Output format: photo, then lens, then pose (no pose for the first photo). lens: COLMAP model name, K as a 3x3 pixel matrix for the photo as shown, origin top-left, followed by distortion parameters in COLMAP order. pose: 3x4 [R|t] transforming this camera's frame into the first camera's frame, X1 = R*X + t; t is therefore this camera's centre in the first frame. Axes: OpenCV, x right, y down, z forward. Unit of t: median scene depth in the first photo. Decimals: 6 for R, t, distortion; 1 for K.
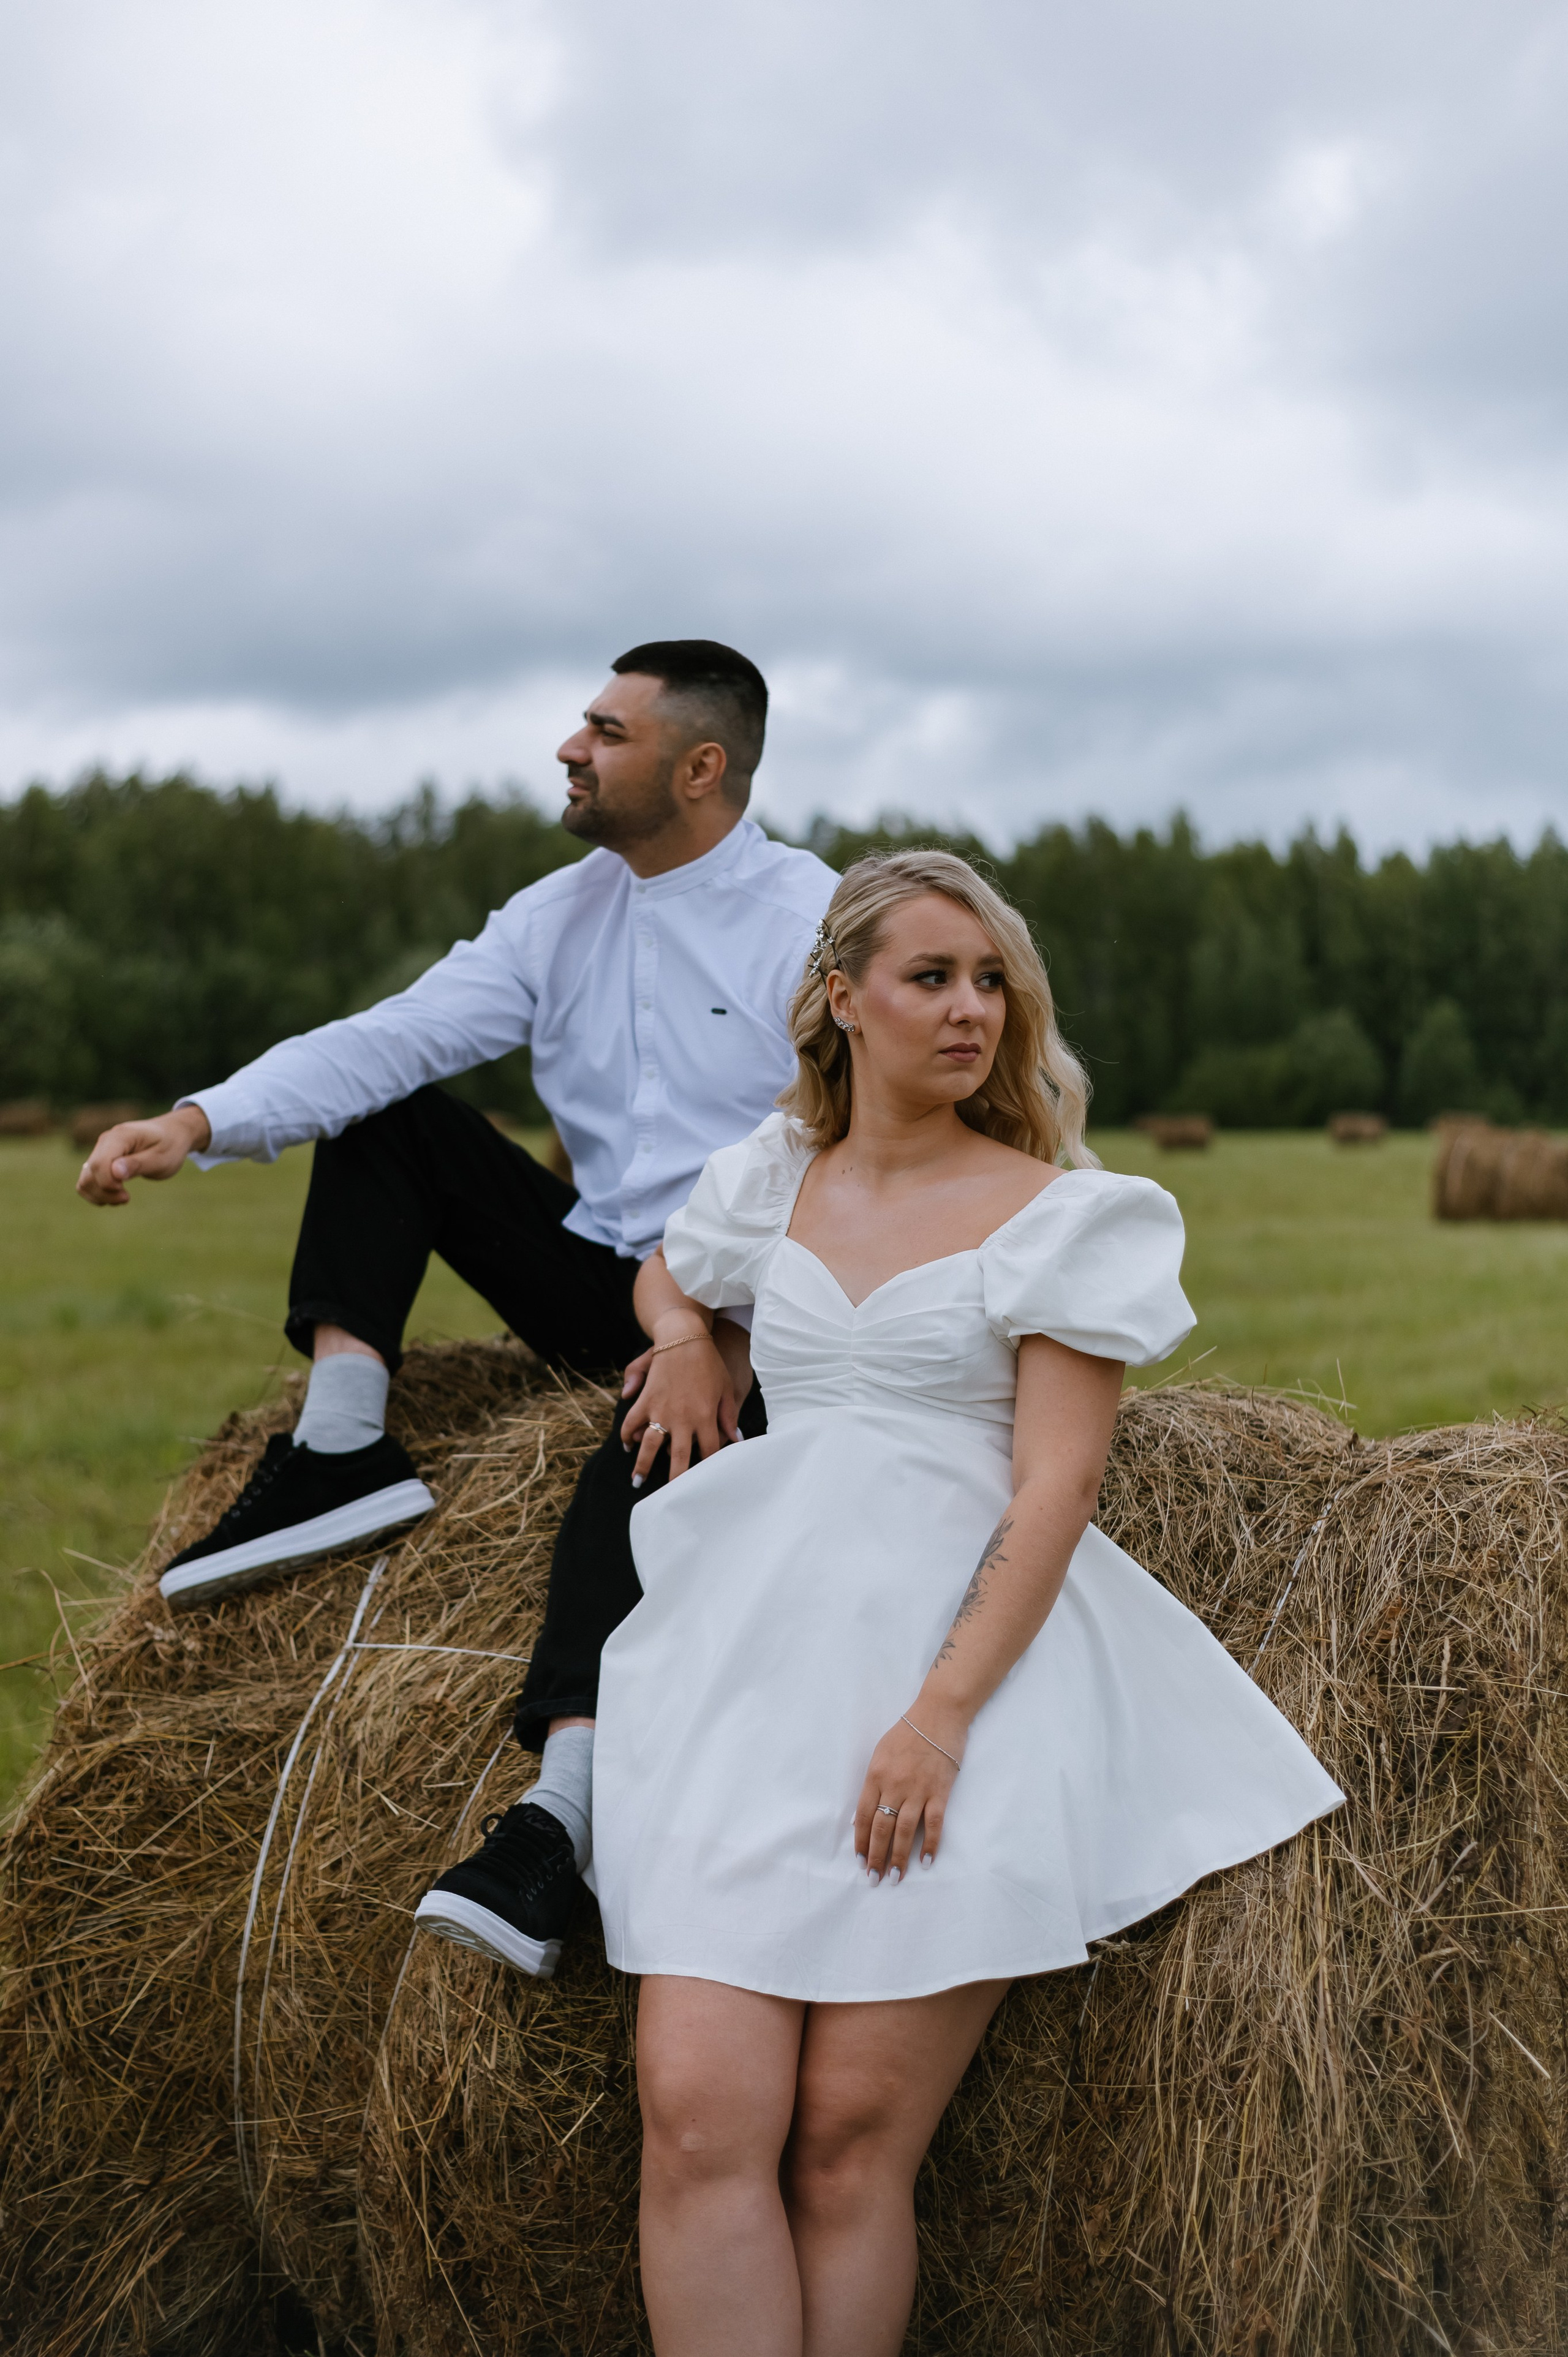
lens RADIAL K [[3470.4, 0, 768.6], [0, 3470.4, 1156.8], [0, 0, 1]] dist [0.034440, 0.000000]
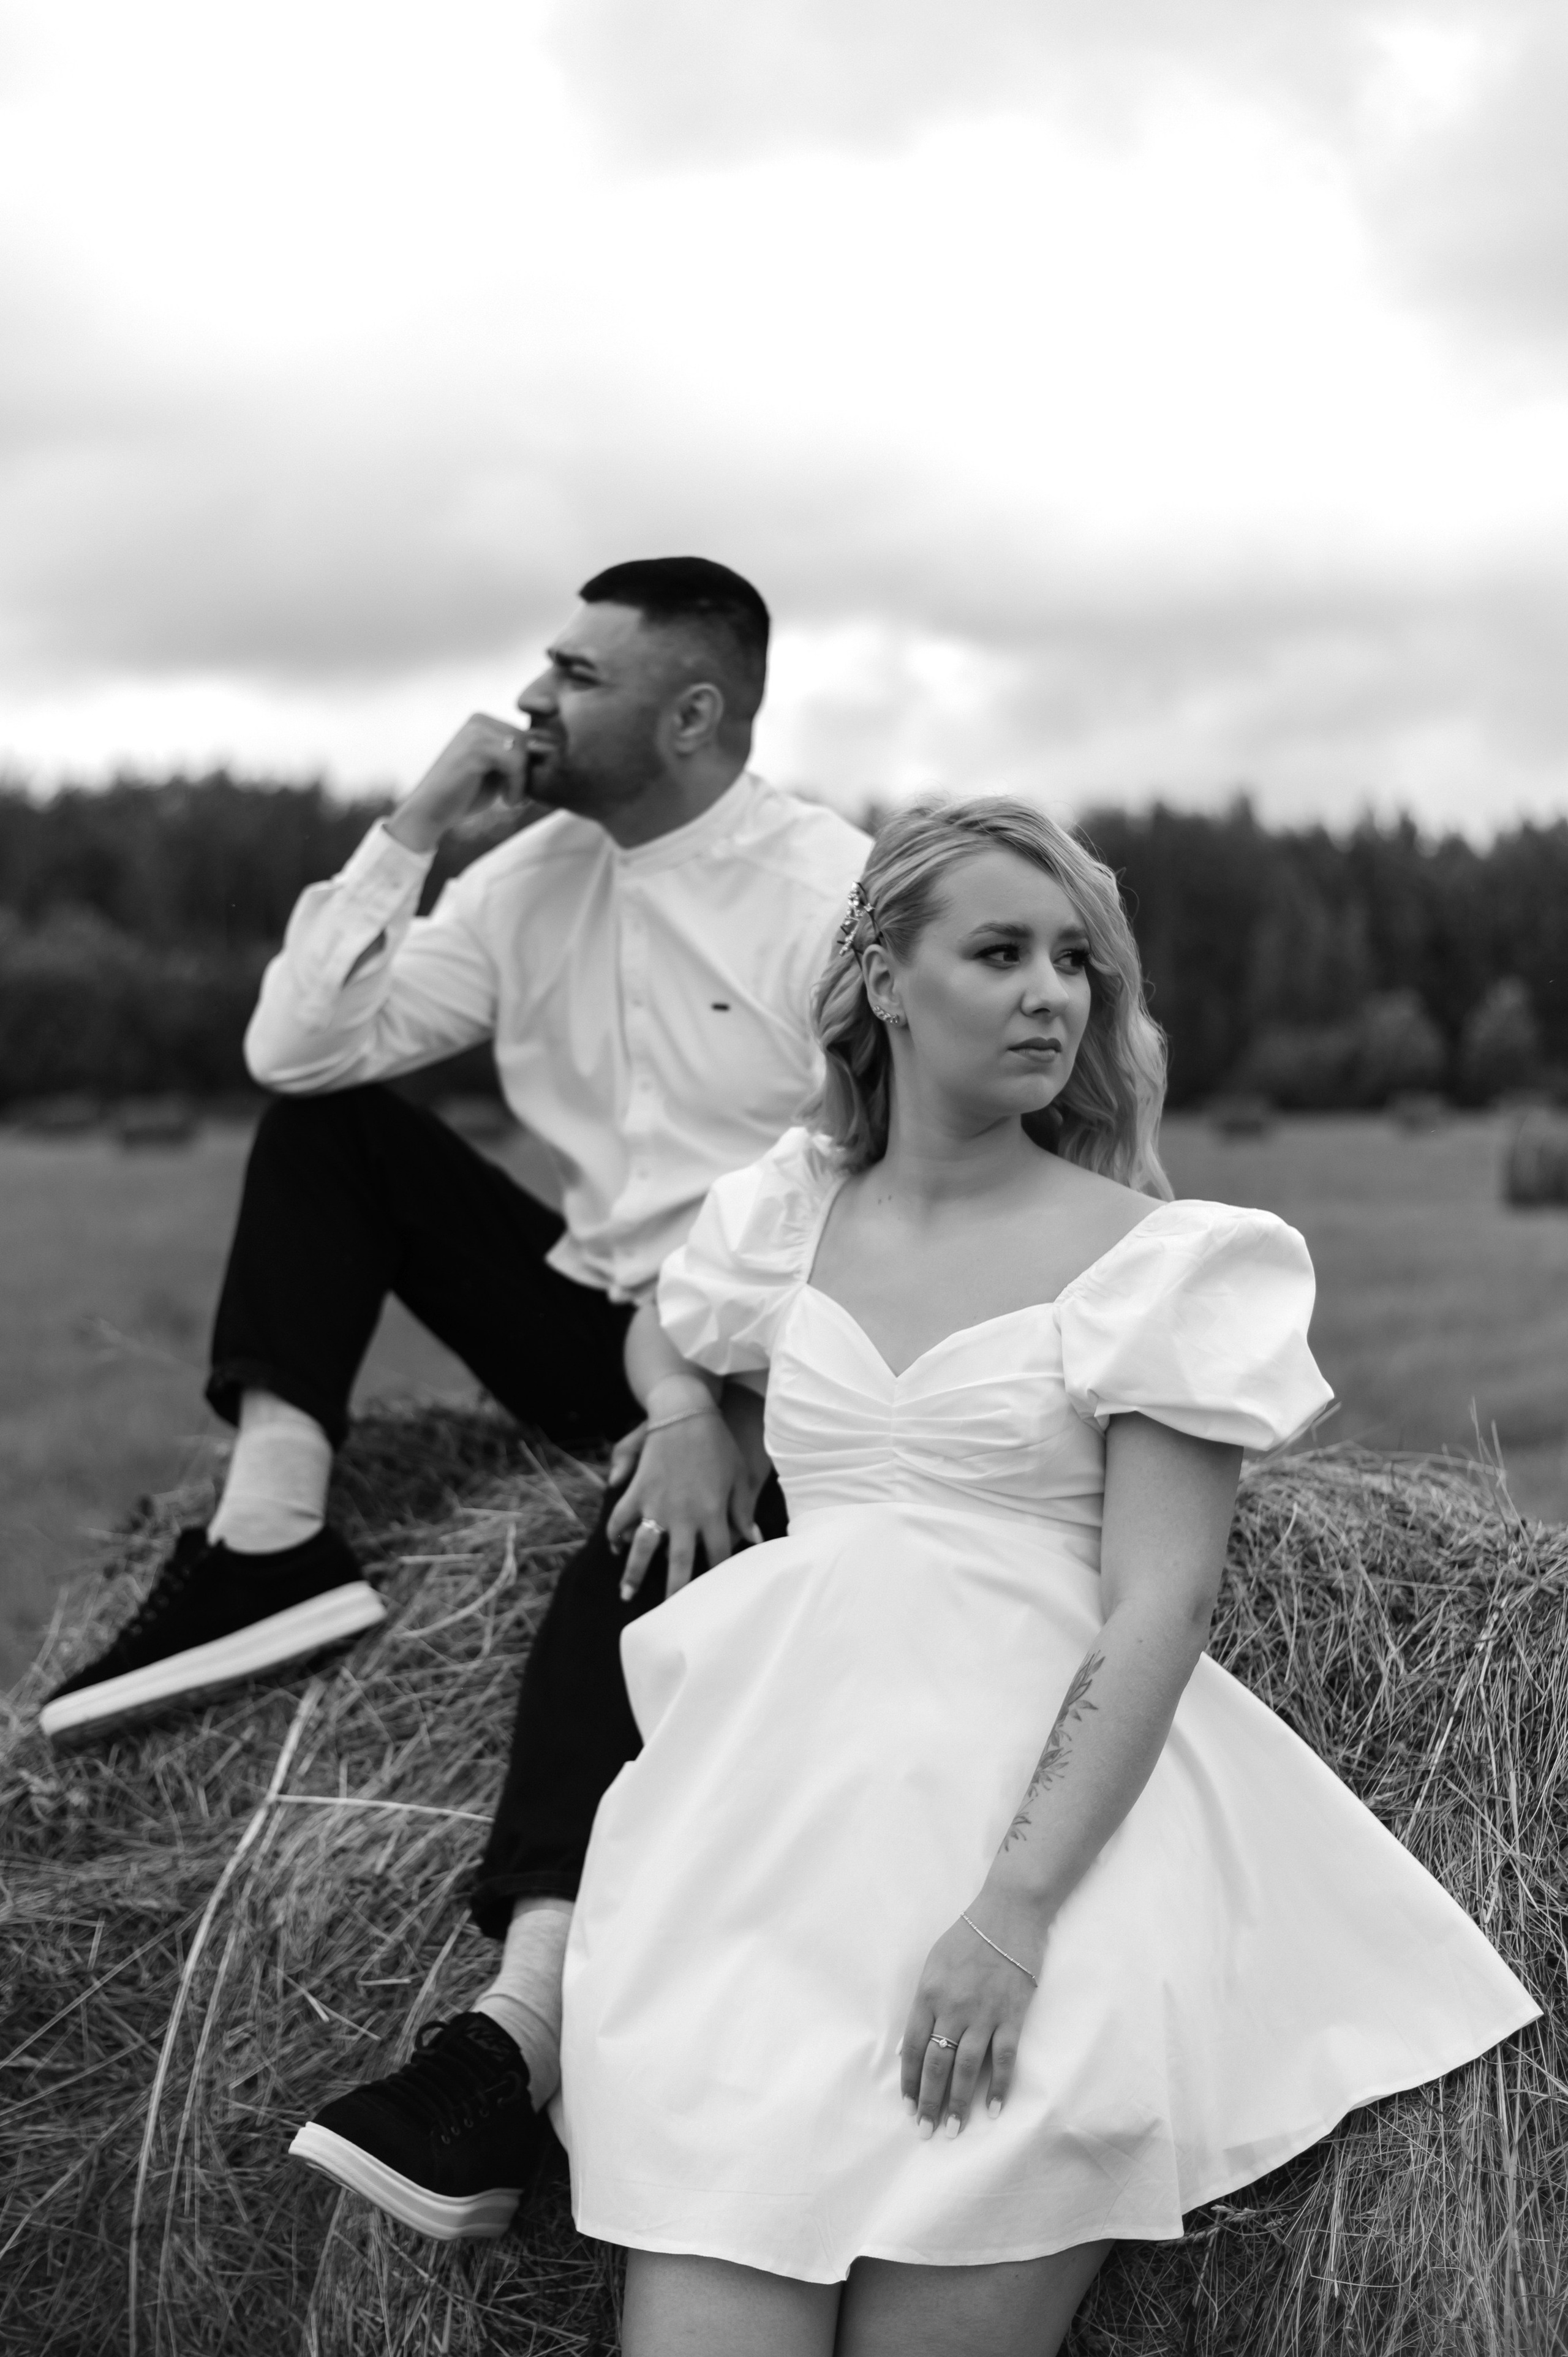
lens RADIAL K [[3470.4, 0, 801.4], [0, 3470.4, 1192.6], [0, 0, 1]] dist [0.034440, 0.000000]
pose [[0.999933, -0.009501, -0.006588, 0.008381], [0.009592, 0.999858, 0.013890, -0.009318], [0.006455, -0.013952, 0.999882, 0.205599]]
